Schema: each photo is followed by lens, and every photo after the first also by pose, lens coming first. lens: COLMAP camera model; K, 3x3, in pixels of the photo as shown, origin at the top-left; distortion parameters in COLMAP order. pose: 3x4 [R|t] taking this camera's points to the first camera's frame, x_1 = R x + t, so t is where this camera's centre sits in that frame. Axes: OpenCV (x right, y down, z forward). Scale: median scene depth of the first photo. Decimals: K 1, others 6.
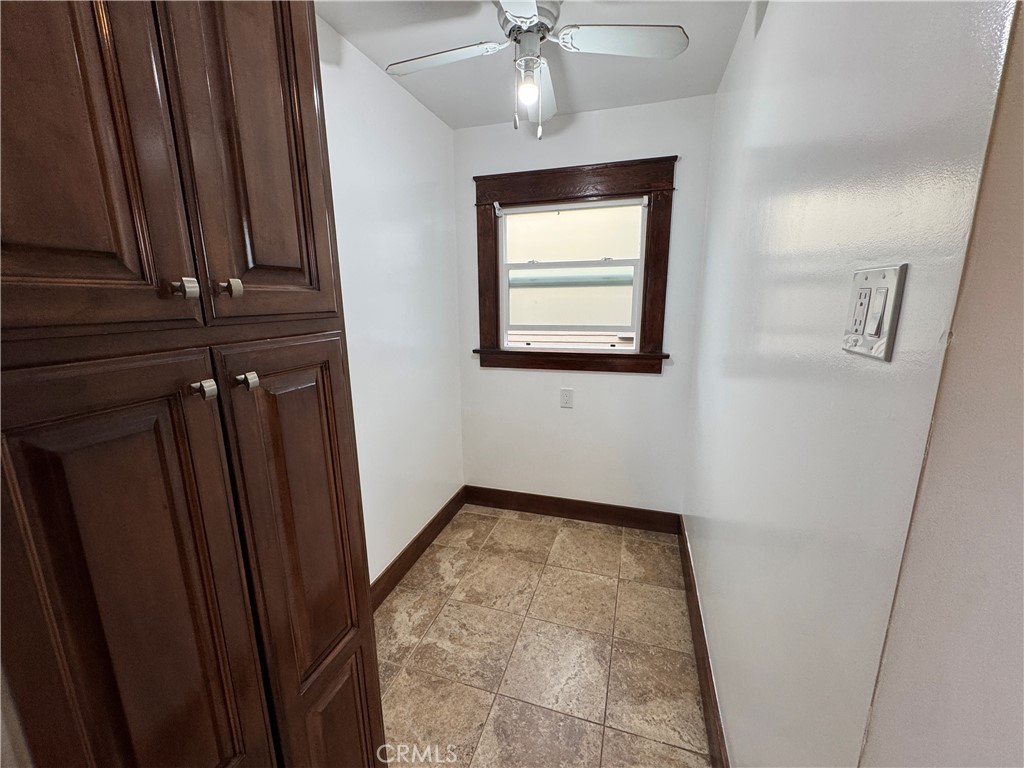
lens RADIAL K [[410.6, 0, 513.8], [0, 410.6, 389.7], [0, 0, 1]] dist [-0.003074, 0.000706]
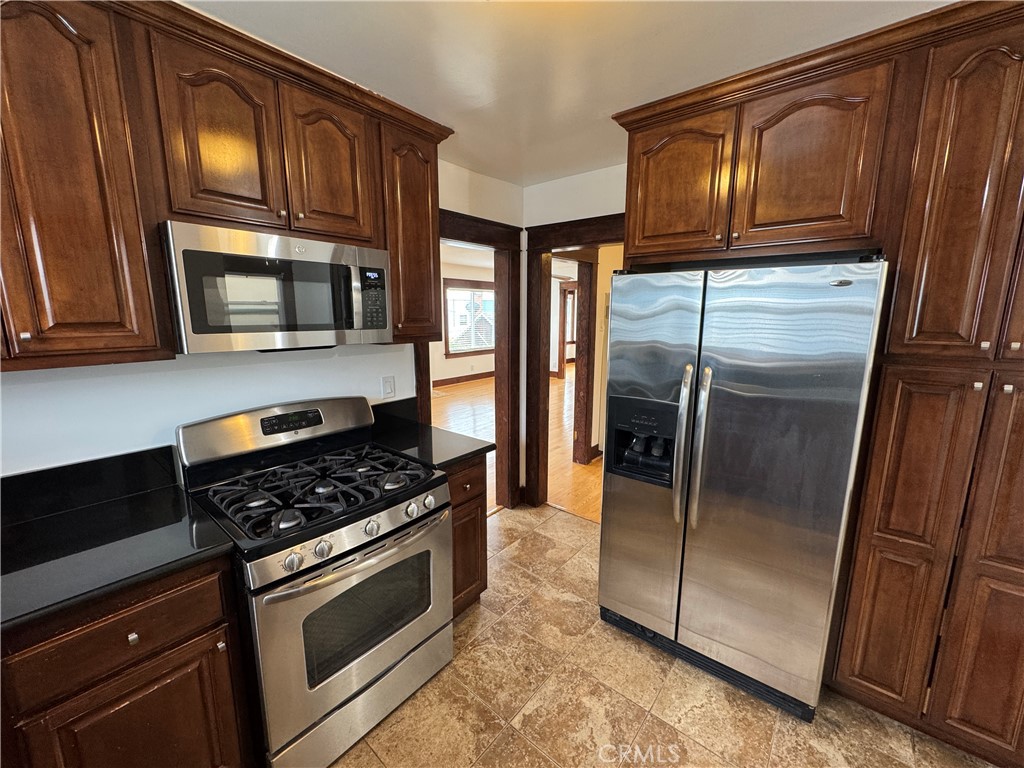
lens RADIAL K [[410.6, 0, 512.8], [0, 410.6, 382.8], [0, 0, 1]] dist [-0.003074, 0.000706]
pose [[-0.378928, 0.162839, -0.910987, 1.619796], [-0.197968, 0.947346, 0.251684, -0.055754], [0.904004, 0.275716, -0.326739, -0.456960]]
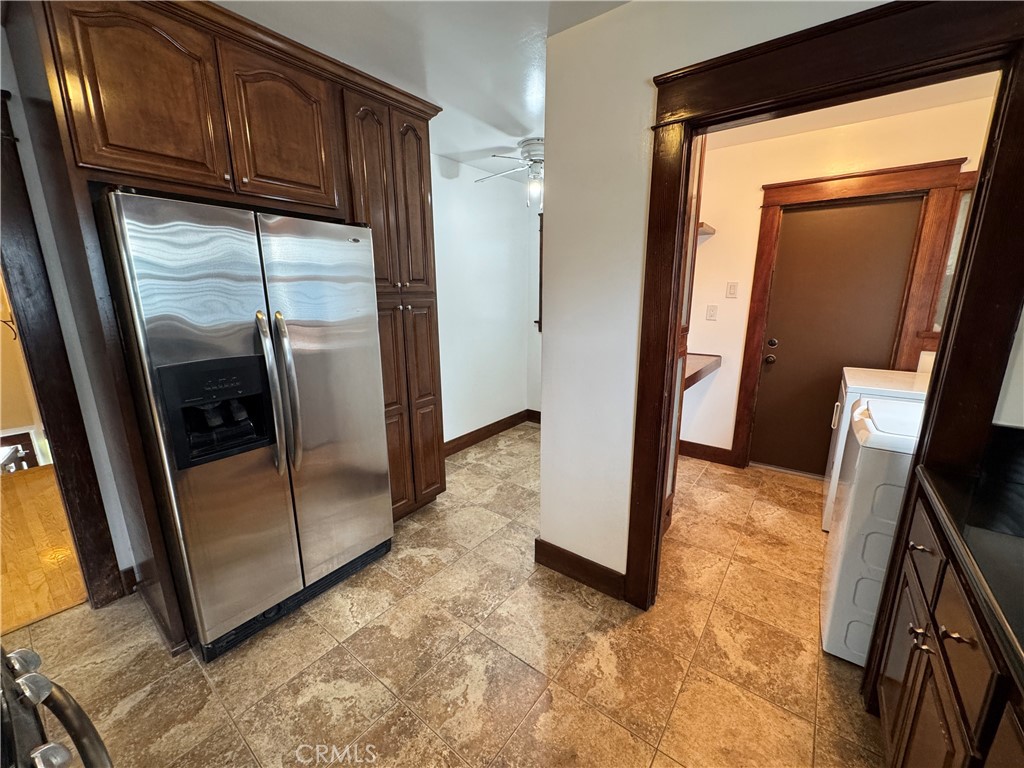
lens RADIAL K [[410.6, 0, 515.2], [0, 410.6, 382.3], [0, 0, 1]] dist [-0.003074, 0.000706]
pose [[0.943477, 0.071644, -0.323603, 1.230726], [-0.070818, 0.997386, 0.014344, 0.416775], [0.323785, 0.009384, 0.946084, -1.791685]]
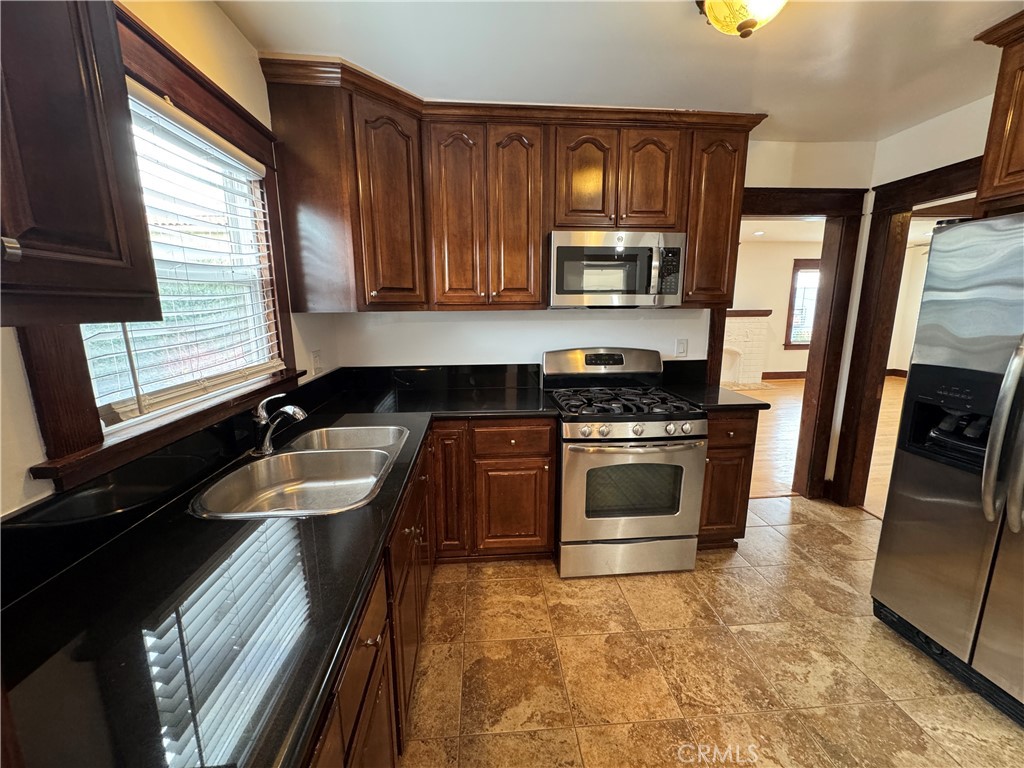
lens RADIAL K [[410.6, 0, 508.0], [0, 410.6, 385.2], [0, 0, 1]] dist [-0.003074, 0.000706]
pose [[-0.928898, 0.080611, -0.361456, 1.978465], [-0.067615, 0.922701, 0.379541, -0.061268], [0.364111, 0.376995, -0.851644, 0.348486]]
